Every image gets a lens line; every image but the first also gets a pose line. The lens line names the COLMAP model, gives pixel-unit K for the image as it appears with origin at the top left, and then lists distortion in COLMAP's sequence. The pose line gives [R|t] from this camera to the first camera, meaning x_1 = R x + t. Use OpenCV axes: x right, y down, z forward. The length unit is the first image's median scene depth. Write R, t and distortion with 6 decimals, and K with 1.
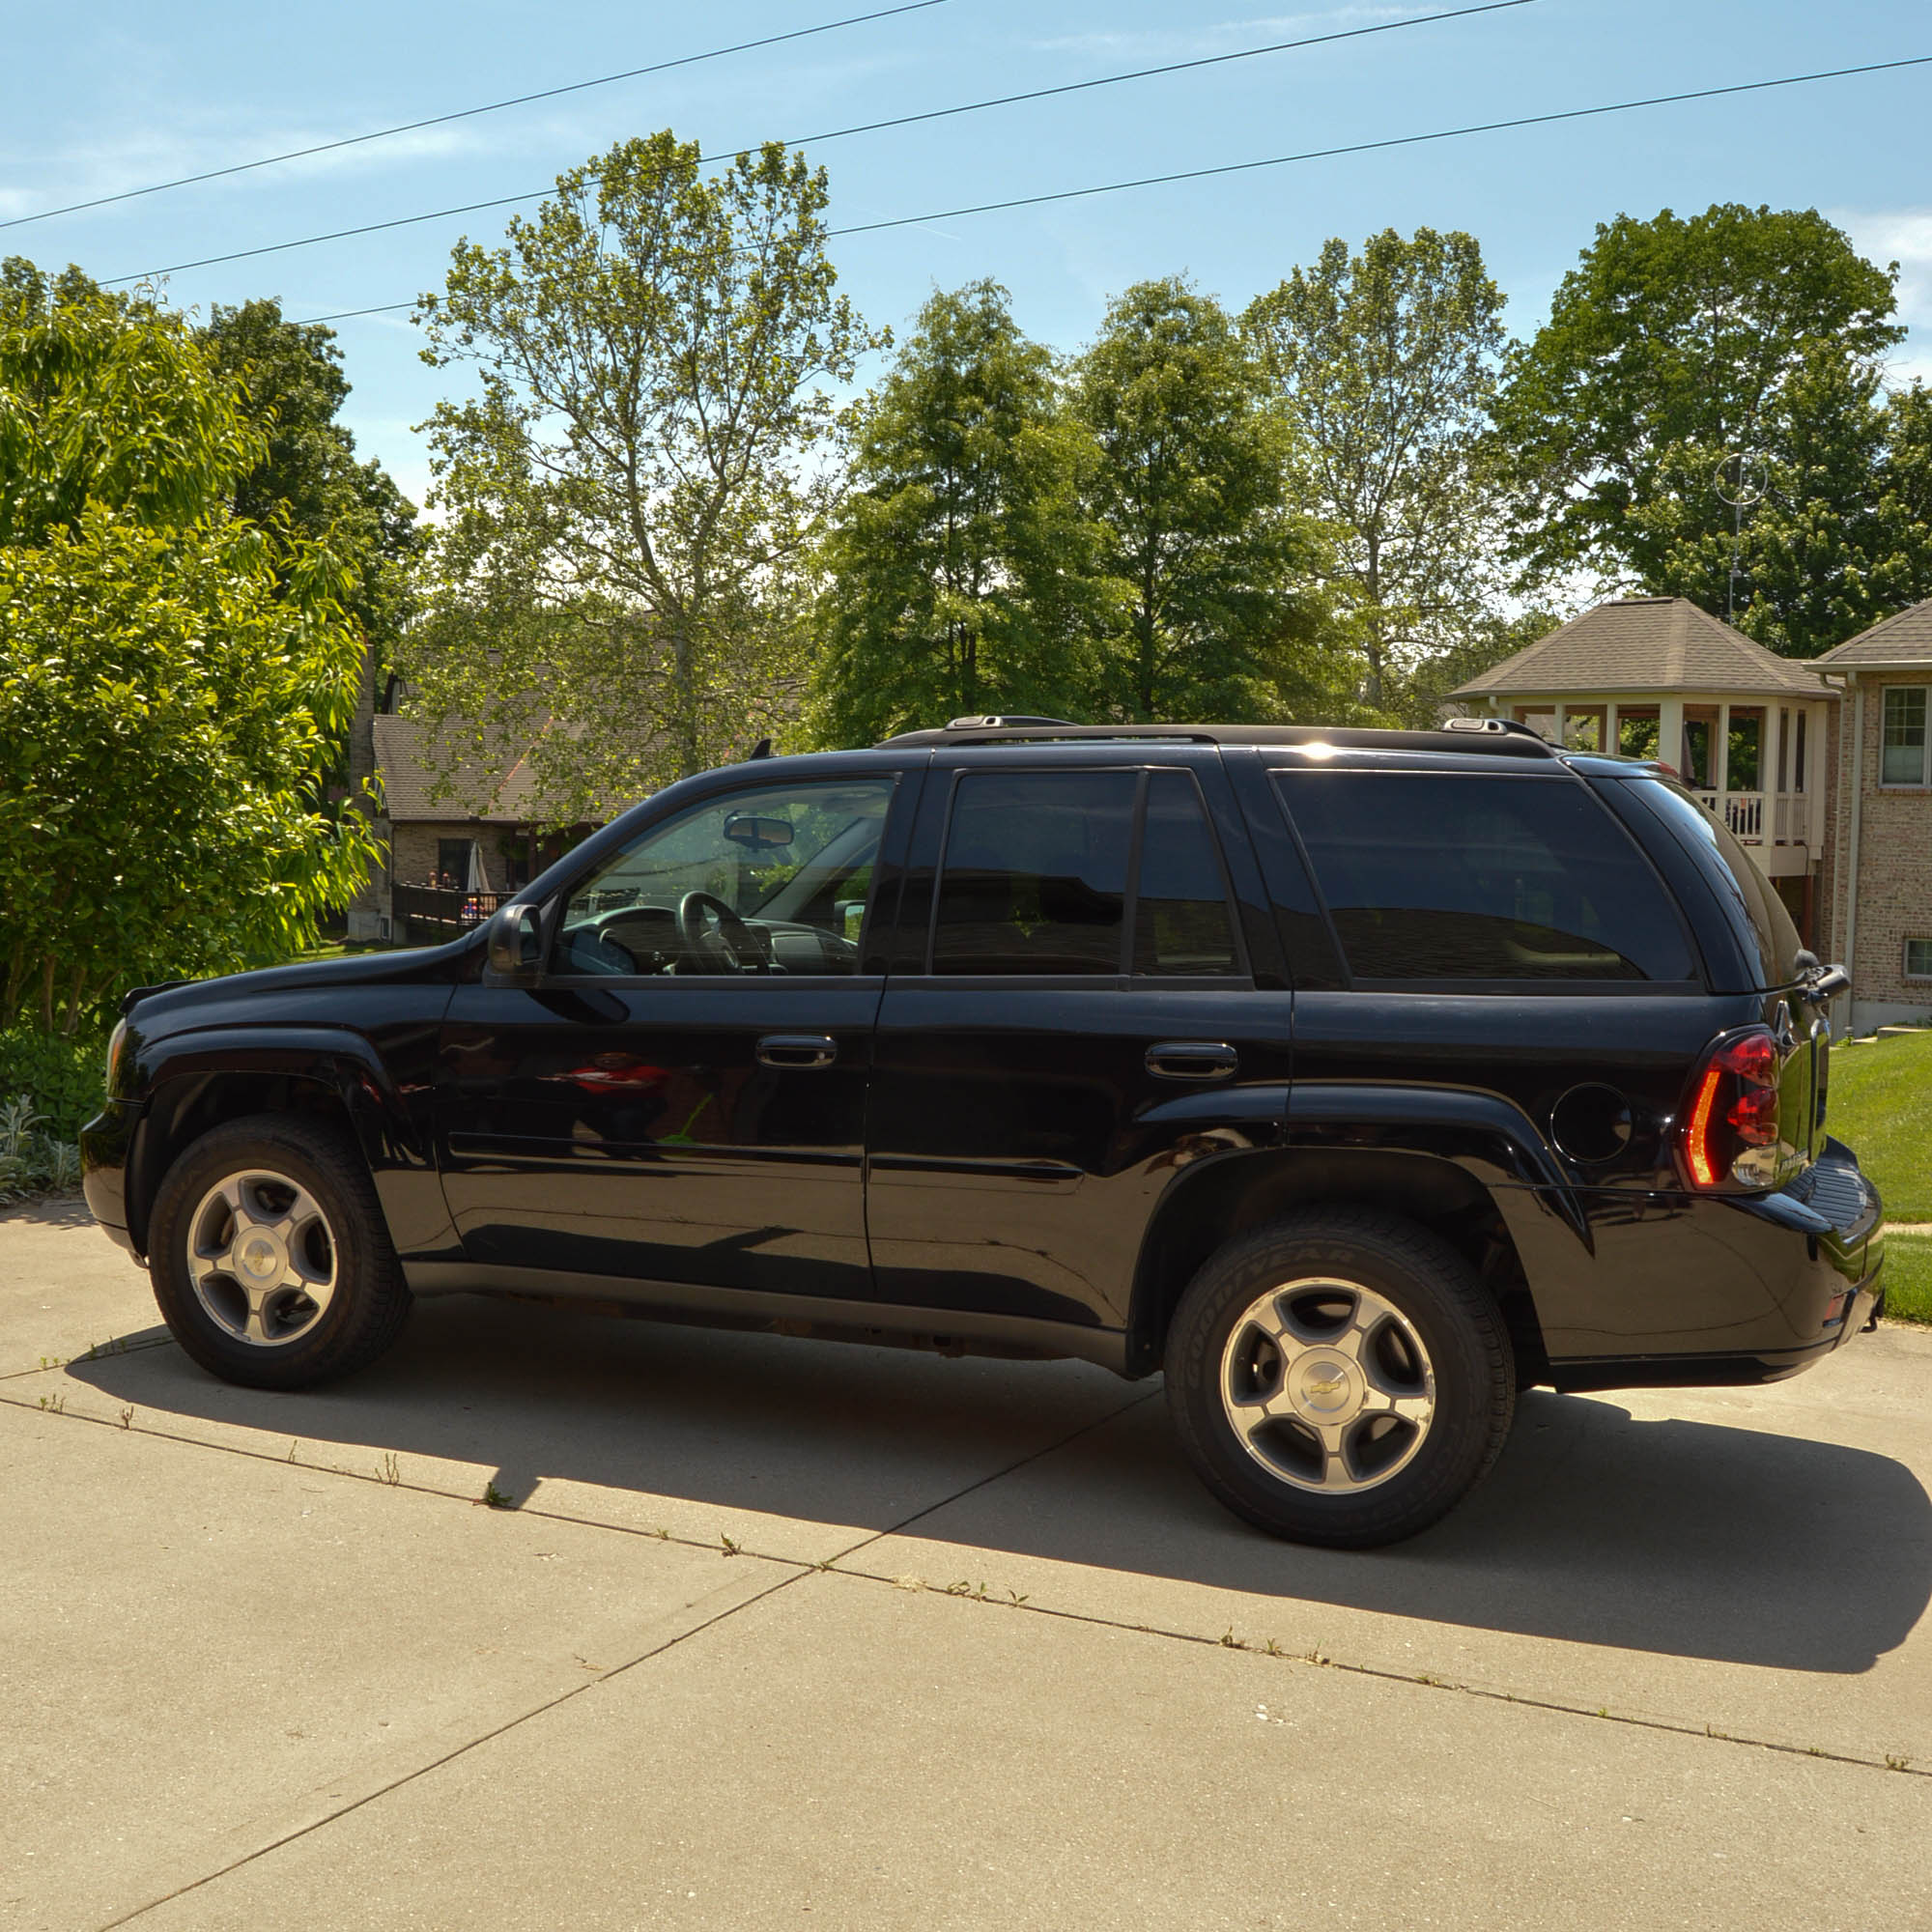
lens RADIAL K [[2315.0, 0, 973.4], [0, 2315.0, 966.2], [0, 0, 1]] dist [-0.090711, 0.000000]
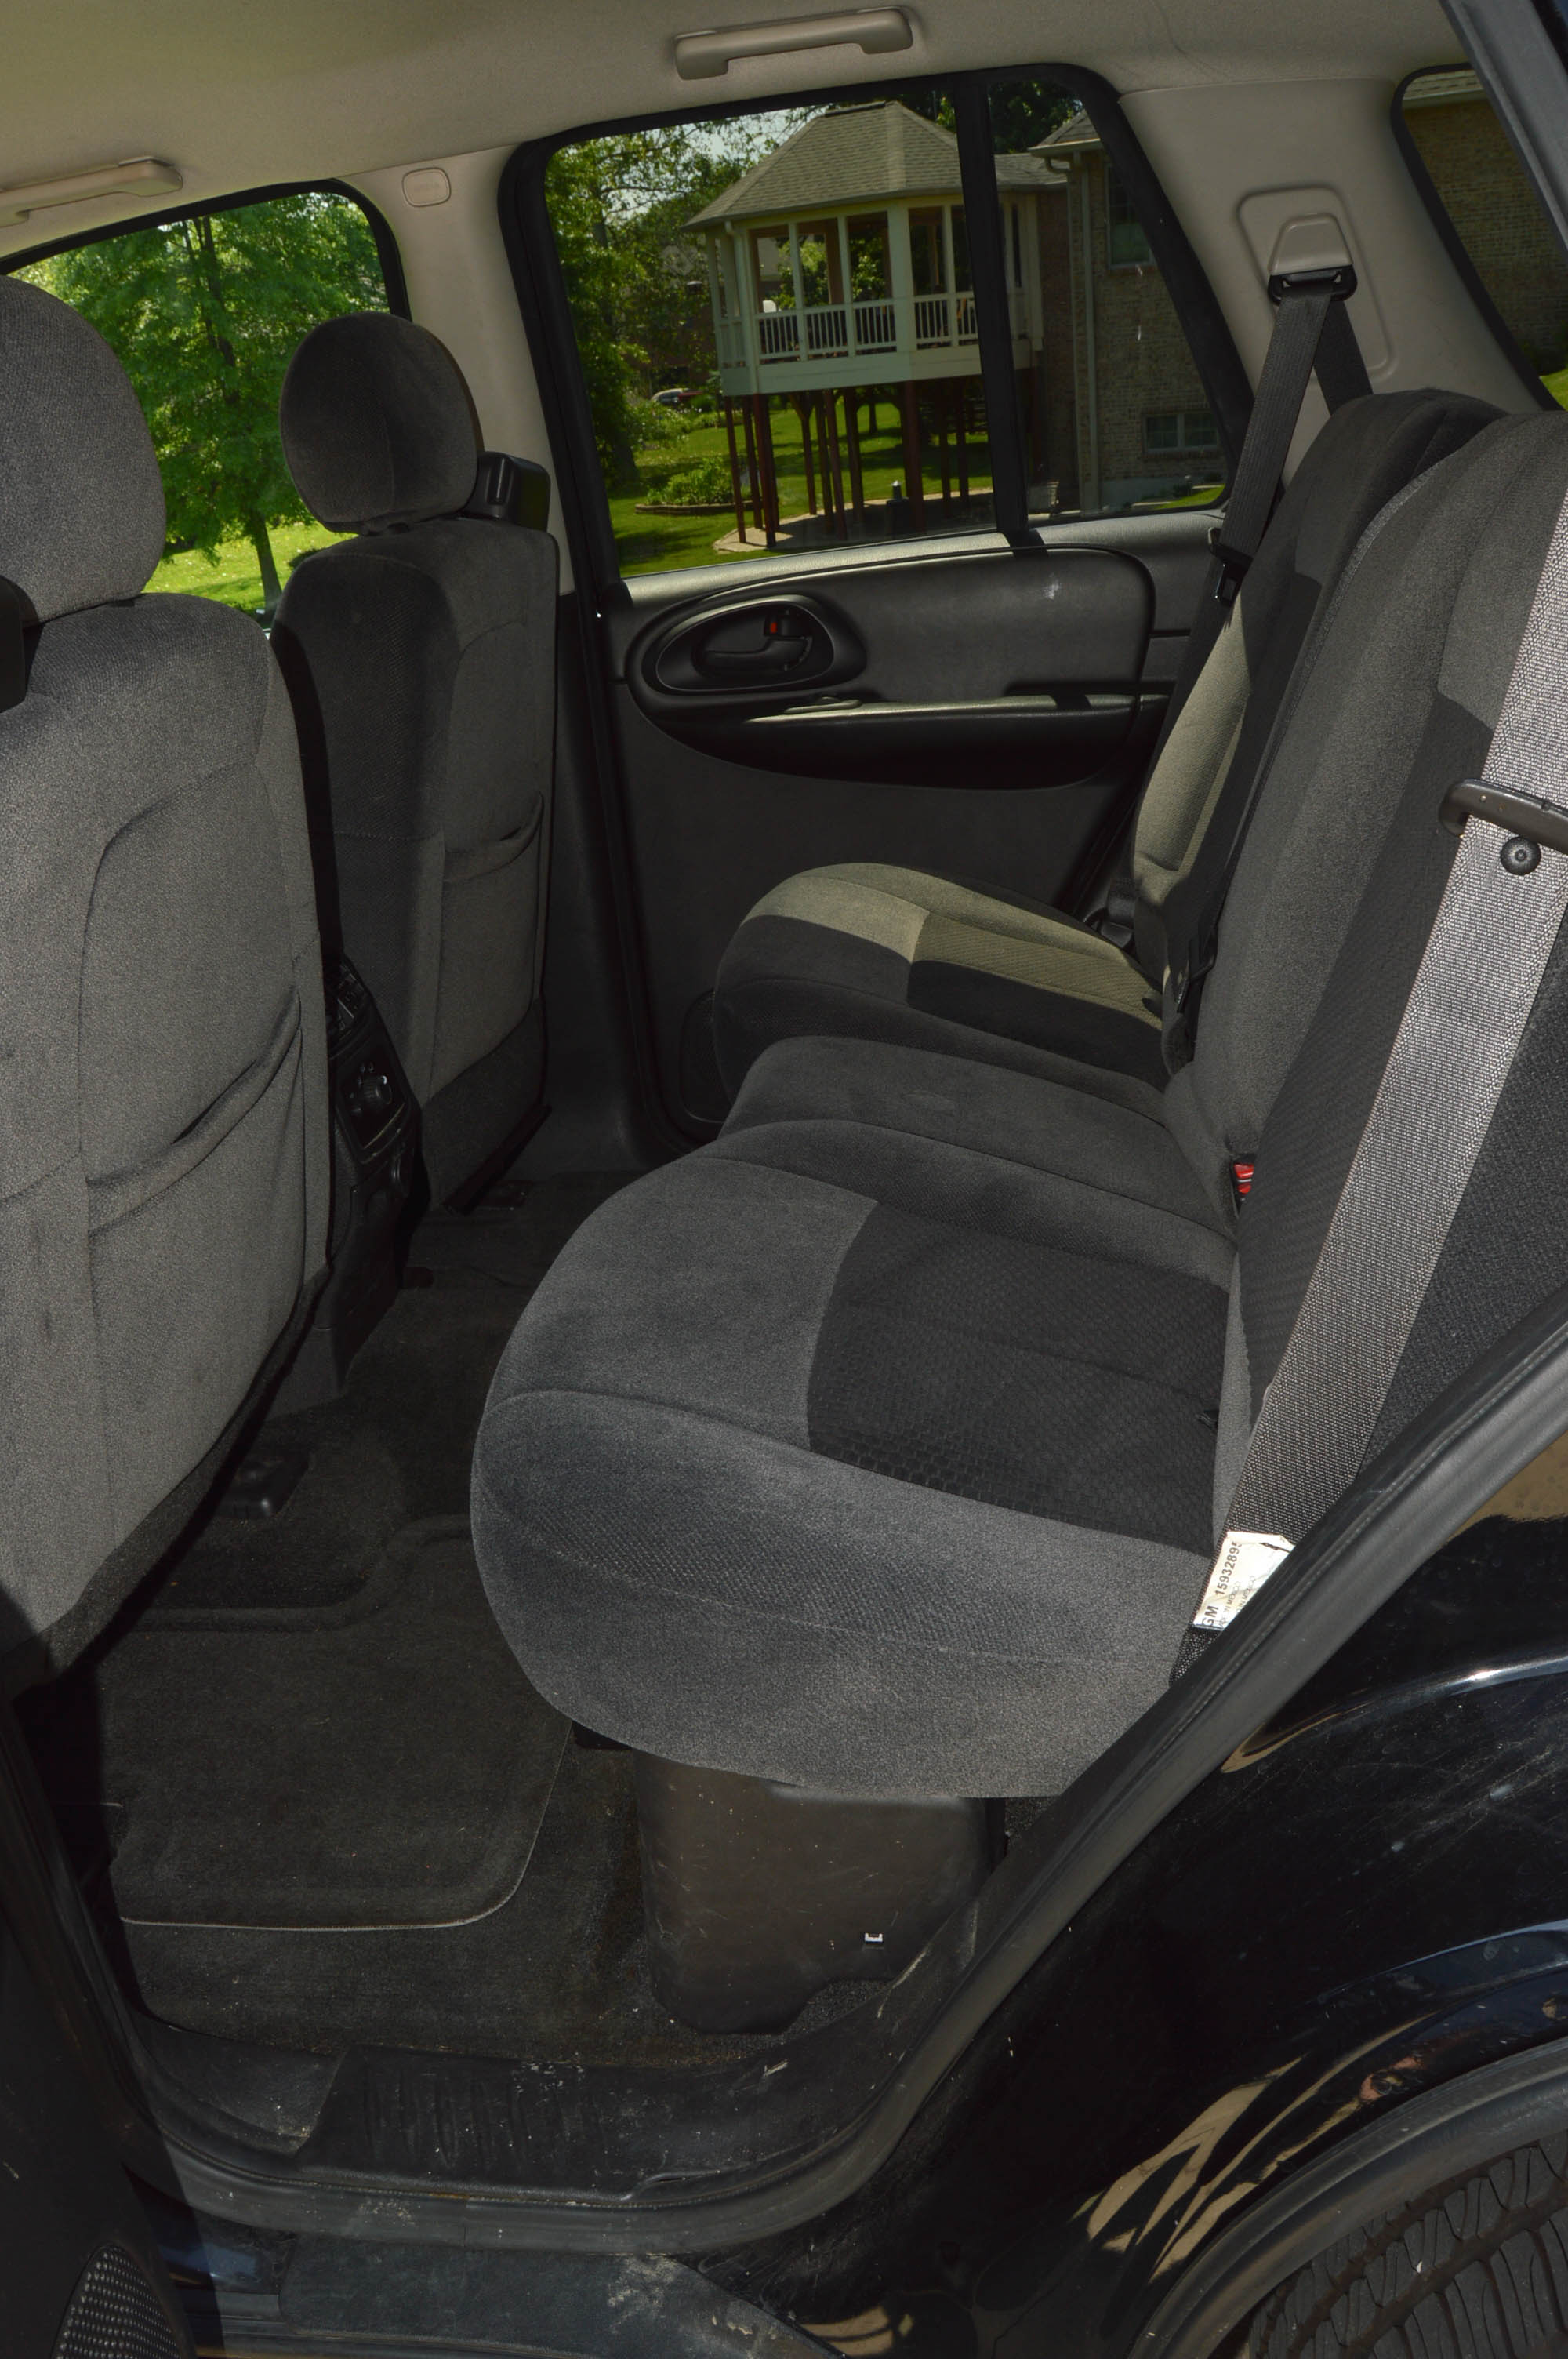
lens RADIAL K [[1825.5, 0, 792.4], [0, 1825.5, 1184.3], [0, 0, 1]] dist [-0.105049, 0.044458]
pose [[0.956885, -0.211719, 0.198863, 0.002456], [0.128937, 0.923084, 0.362340, -0.003096], [-0.260282, -0.321077, 0.910584, 0.119908]]
